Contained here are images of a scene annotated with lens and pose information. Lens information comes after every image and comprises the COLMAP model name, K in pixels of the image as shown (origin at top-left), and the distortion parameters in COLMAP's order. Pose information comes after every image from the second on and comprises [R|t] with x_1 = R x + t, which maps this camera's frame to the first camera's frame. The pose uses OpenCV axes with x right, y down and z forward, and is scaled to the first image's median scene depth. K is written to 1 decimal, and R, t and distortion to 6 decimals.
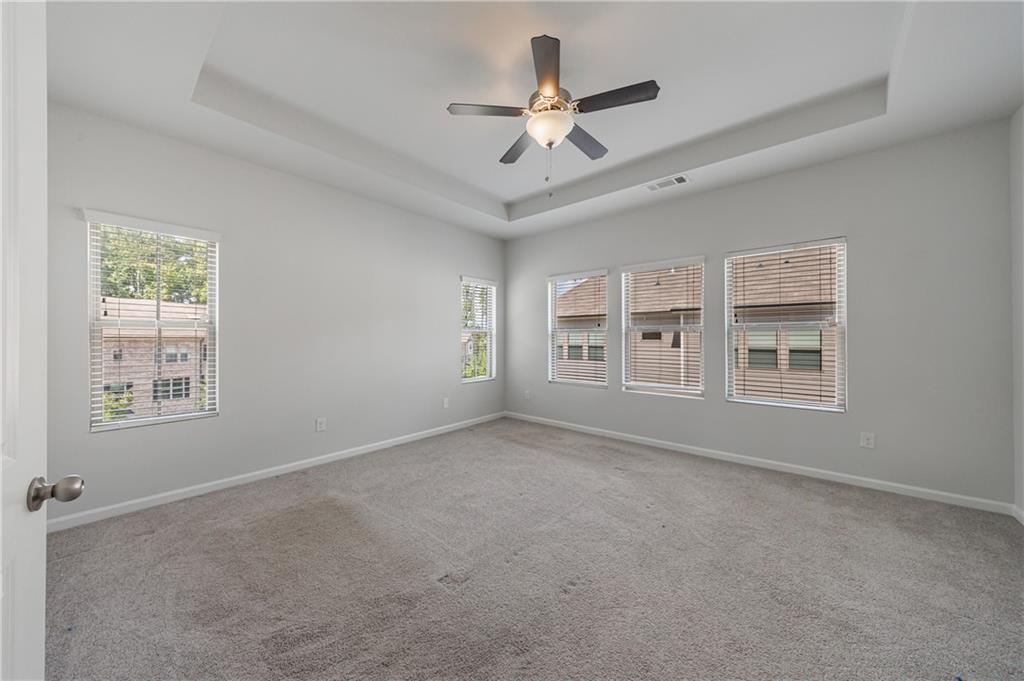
lens RADIAL K [[350.9, 0, 507.1], [0, 350.9, 340.9], [0, 0, 1]] dist [0.000115, 0.000091]
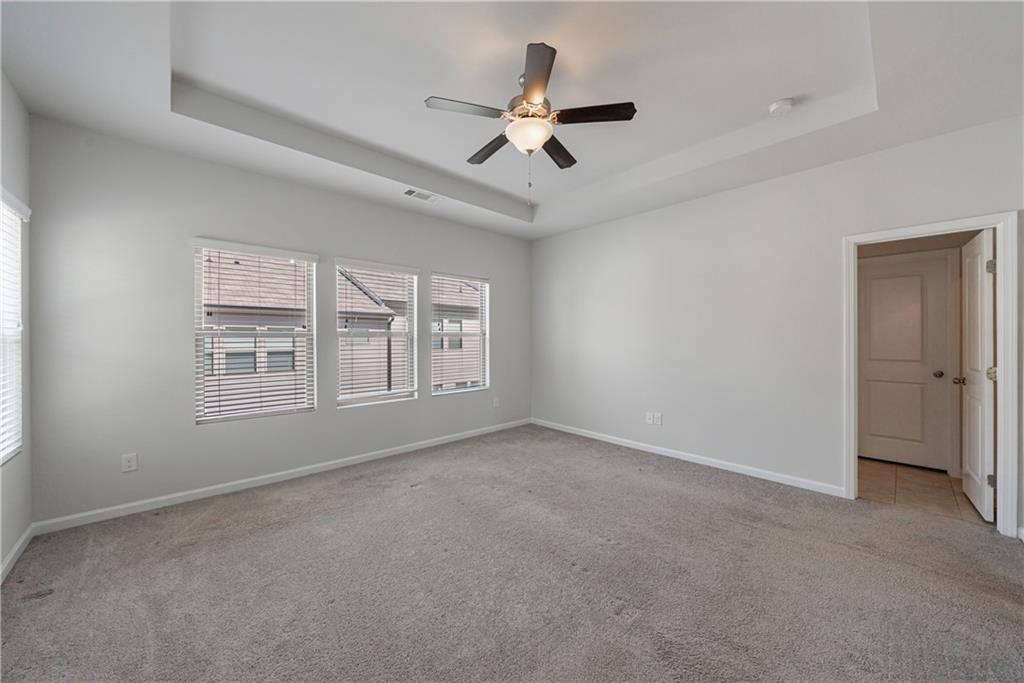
lens RADIAL K [[388.8, 0, 484.6], [0, 388.8, 340.4], [0, 0, 1]] dist [-0.007994, -0.000273]
pose [[0.099984, -0.007296, 0.994962, -0.524609], [0.012321, 0.999906, 0.006094, -0.017869], [-0.994913, 0.011650, 0.100064, 0.545074]]
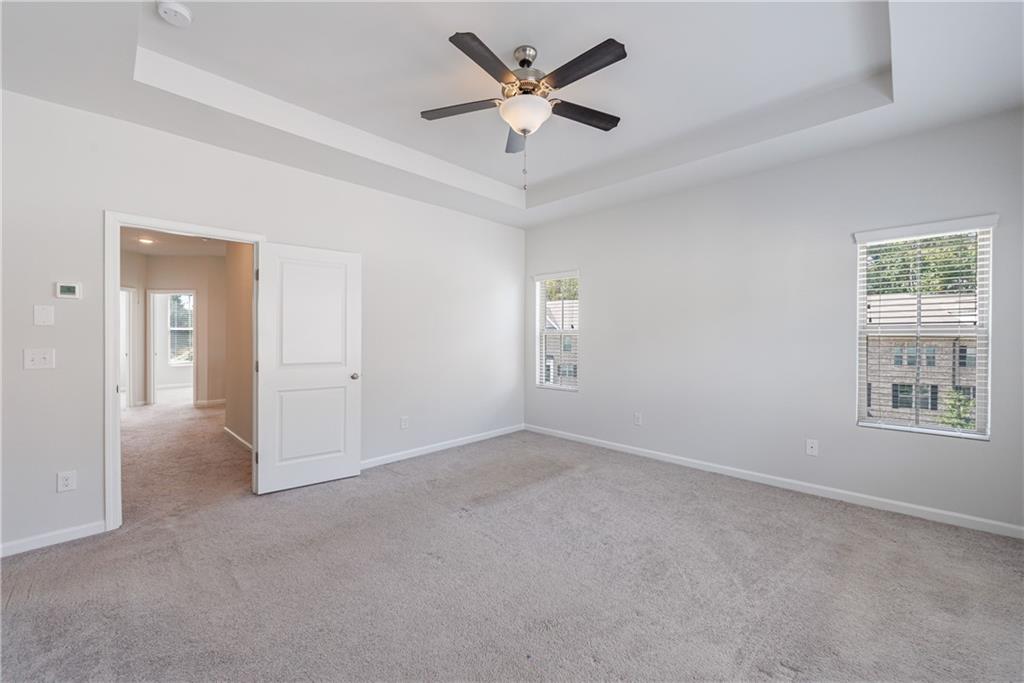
lens RADIAL K [[409.9, 0, 511.7], [0, 409.9, 337.9], [0, 0, 1]] dist [-0.000183, -0.003830]
pose [[-0.057432, 0.006829, -0.998326, 0.623501], [-0.012101, 0.999898, 0.007536, -0.017803], [0.998276, 0.012514, -0.057344, 0.540798]]
